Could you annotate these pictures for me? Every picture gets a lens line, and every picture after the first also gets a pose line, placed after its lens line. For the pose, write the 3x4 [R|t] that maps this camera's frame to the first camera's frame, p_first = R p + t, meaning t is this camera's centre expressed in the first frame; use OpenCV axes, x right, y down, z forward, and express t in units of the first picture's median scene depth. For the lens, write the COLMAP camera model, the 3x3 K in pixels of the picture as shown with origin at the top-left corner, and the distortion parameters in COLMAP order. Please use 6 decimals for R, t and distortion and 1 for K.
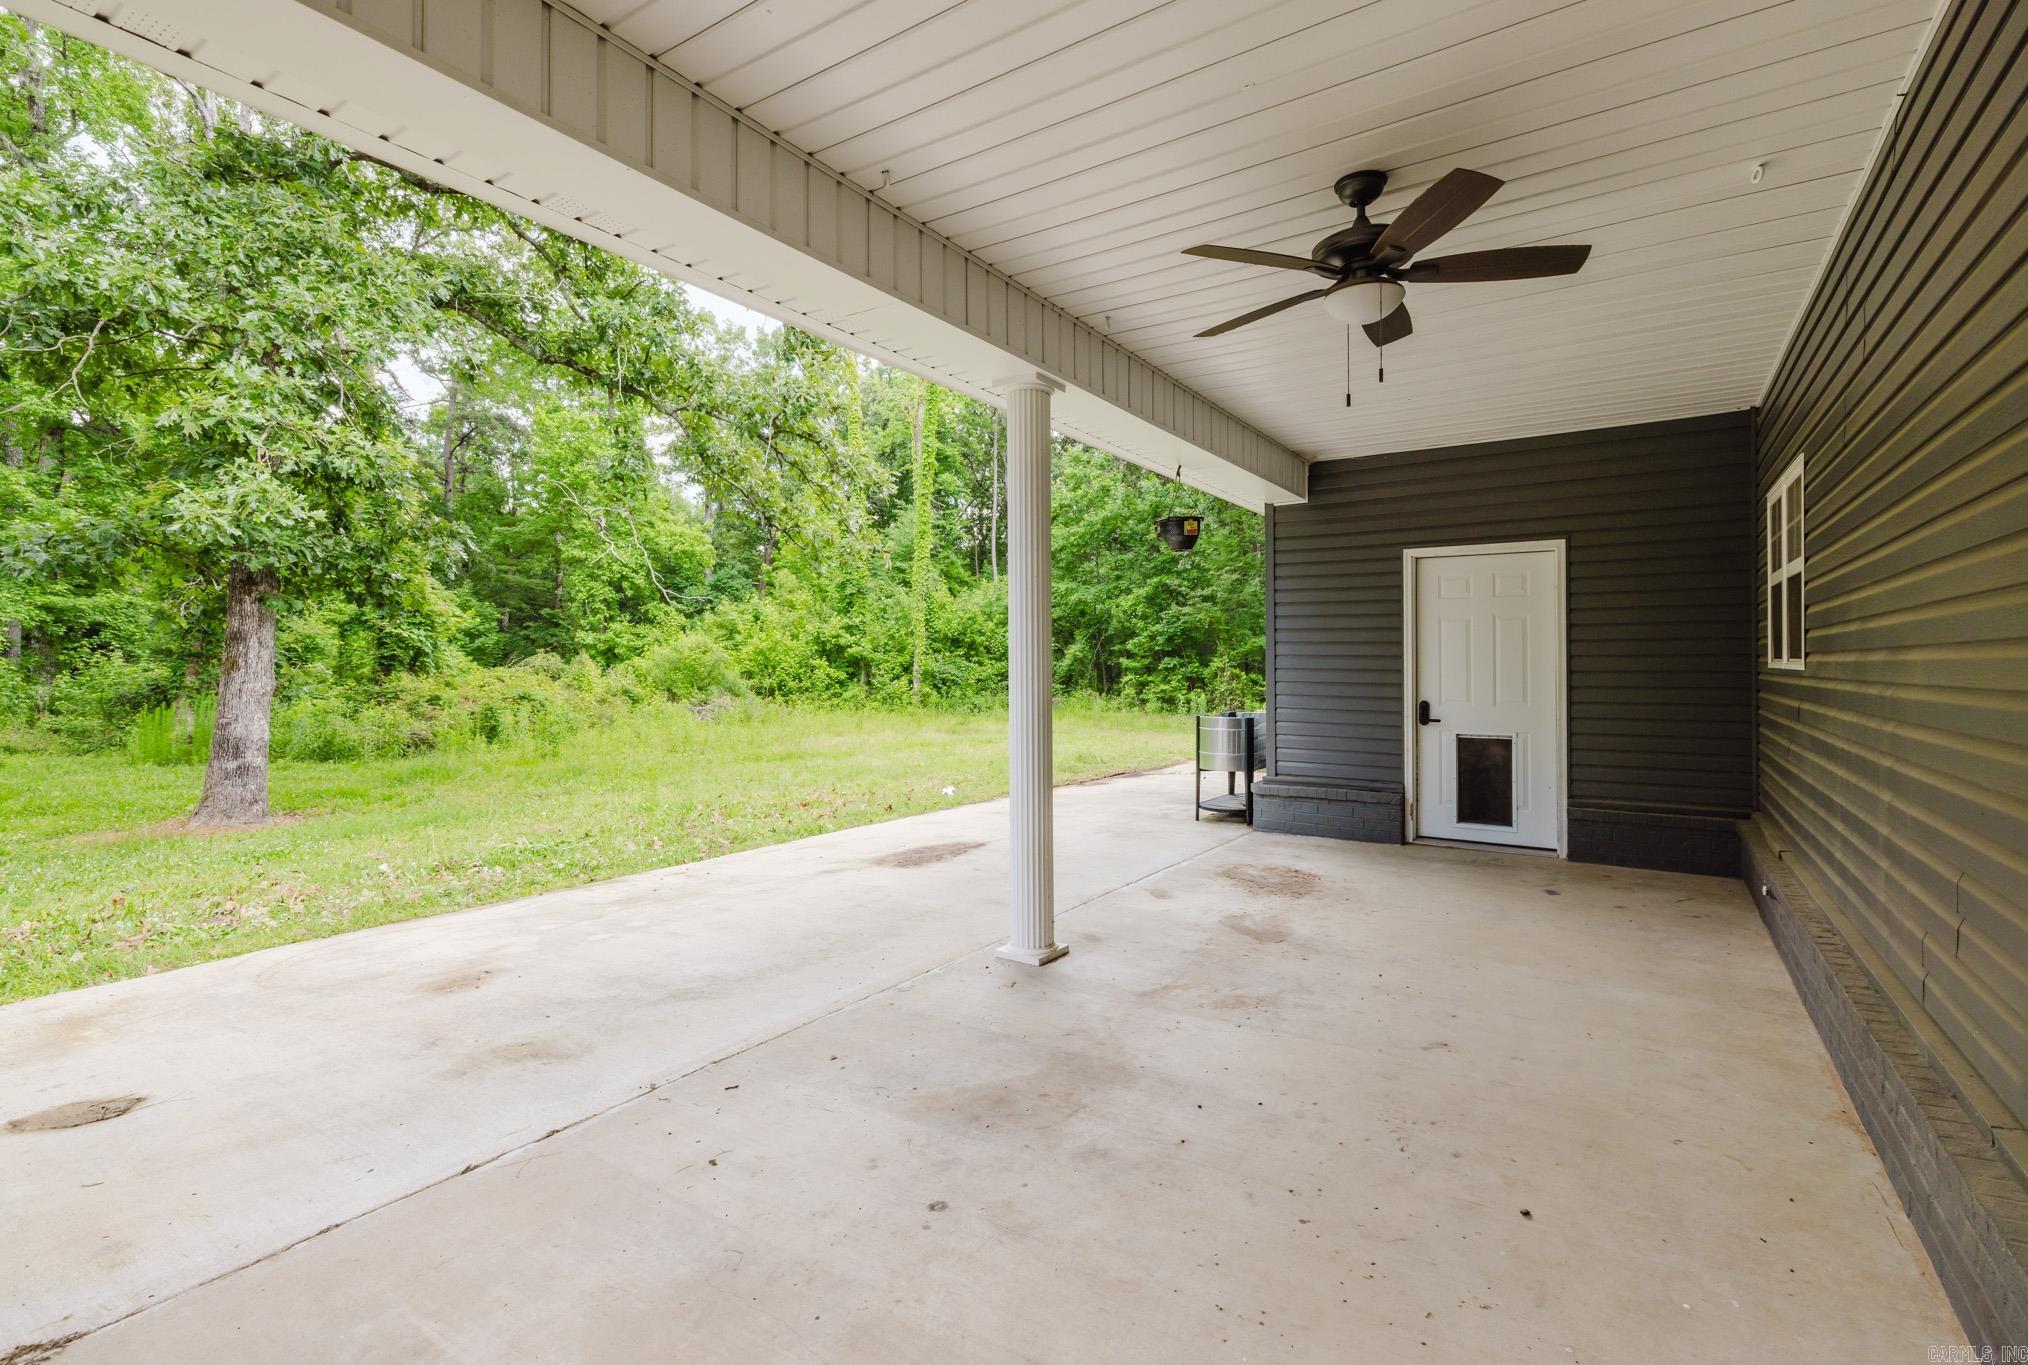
lens RADIAL K [[904.3, 0, 1068.8], [0, 904.3, 667.1], [0, 0, 1]] dist [-0.002379, -0.000057]
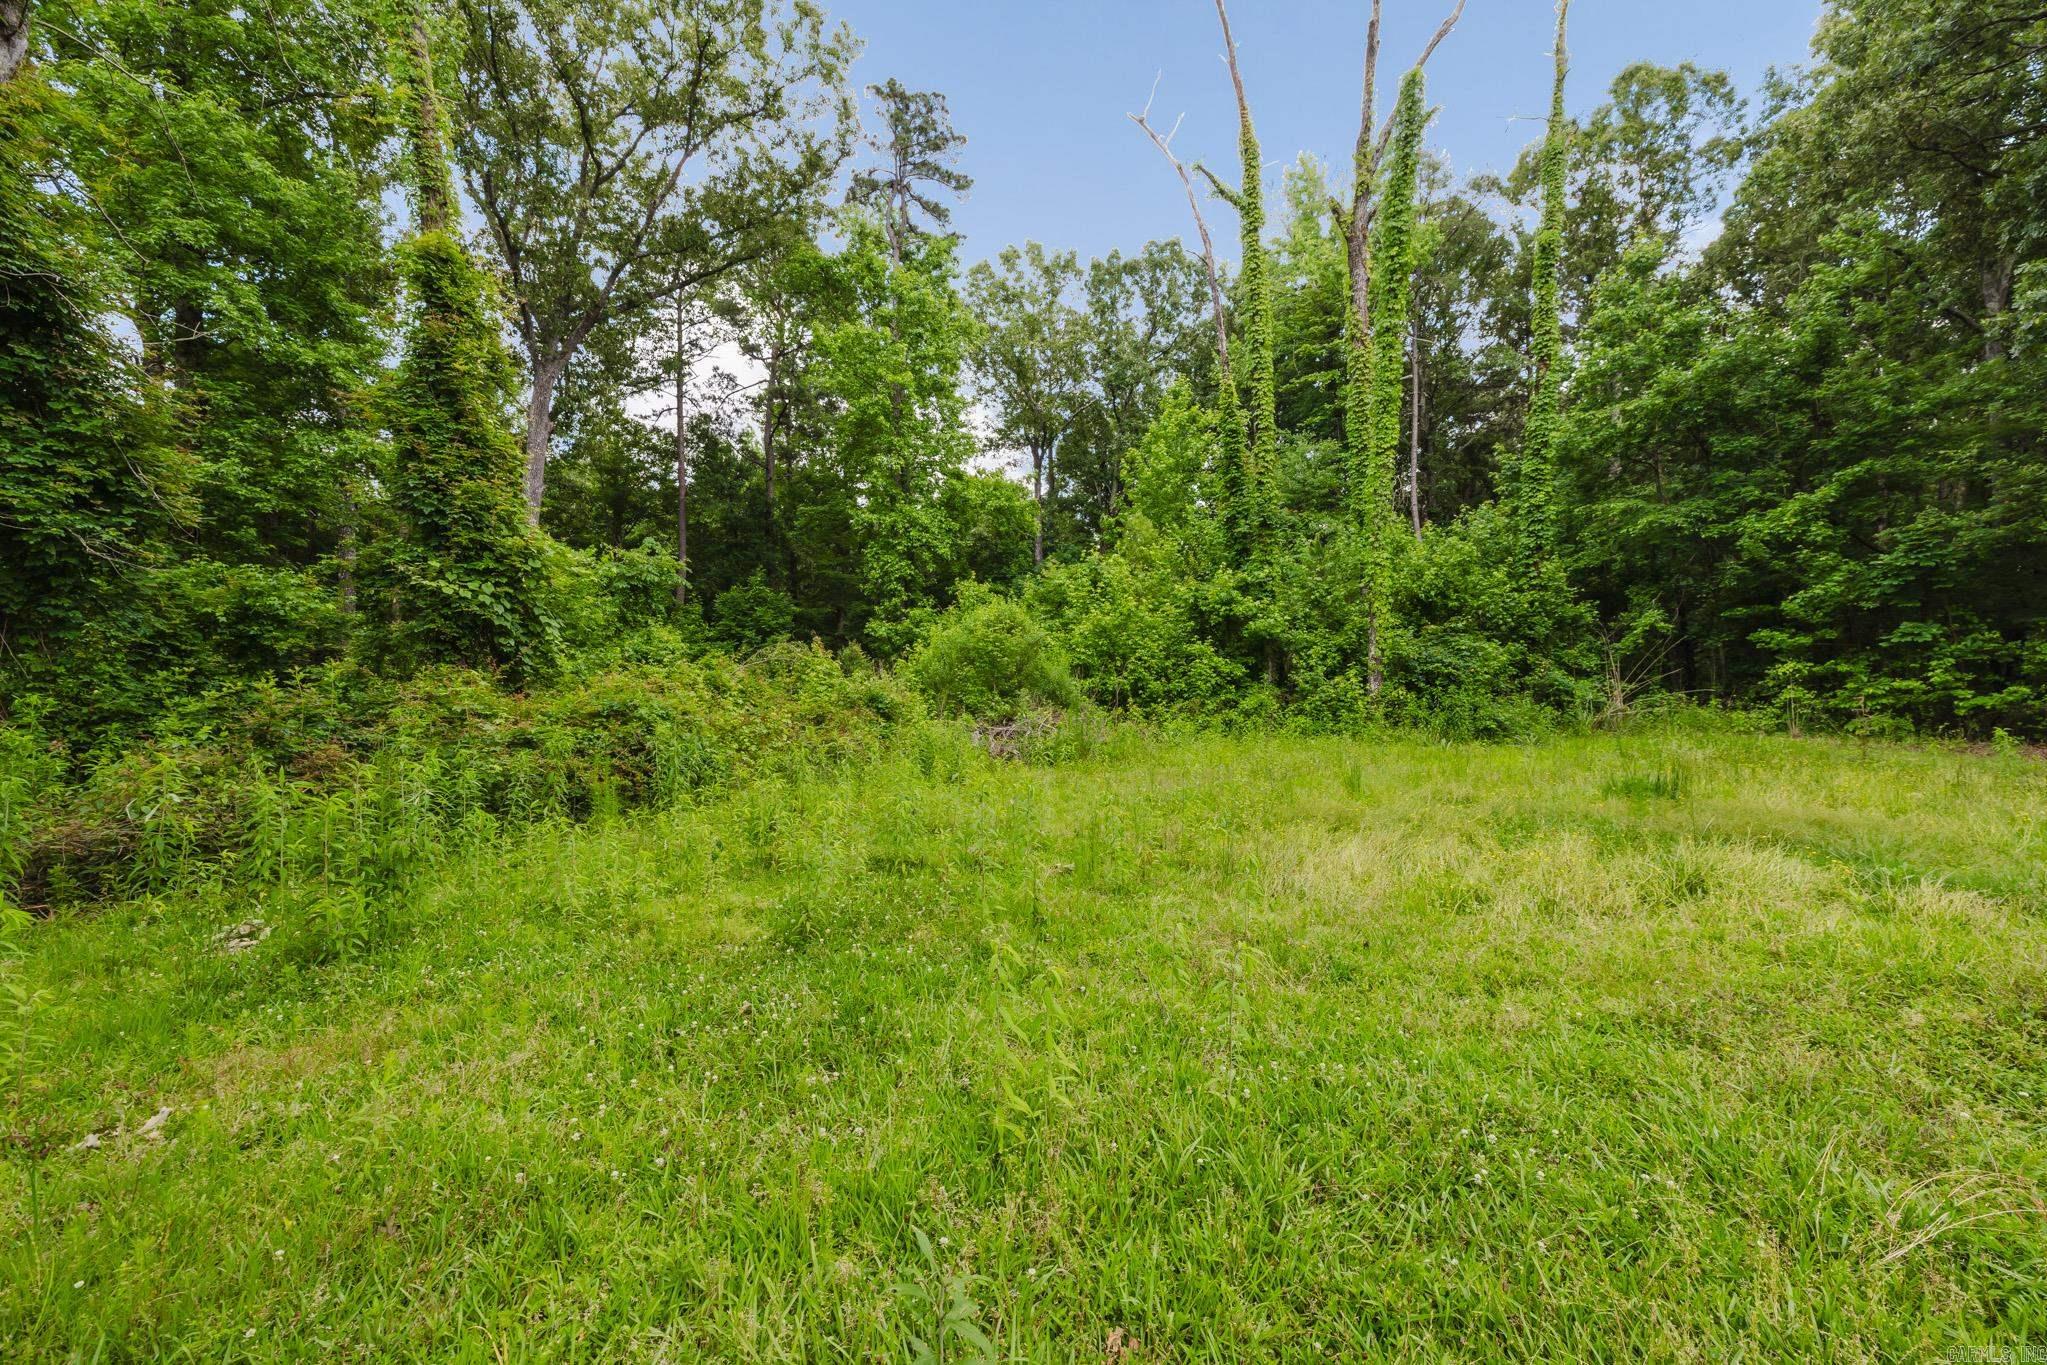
lens RADIAL K [[899.0, 0, 1024.4], [0, 899.0, 682.3], [0, 0, 1]] dist [-0.002907, 0.000402]
pose [[0.915247, -0.015356, -0.402602, -0.143478], [0.017700, 0.999841, 0.002104, 0.013380], [0.402505, -0.009051, 0.915373, 0.416852]]
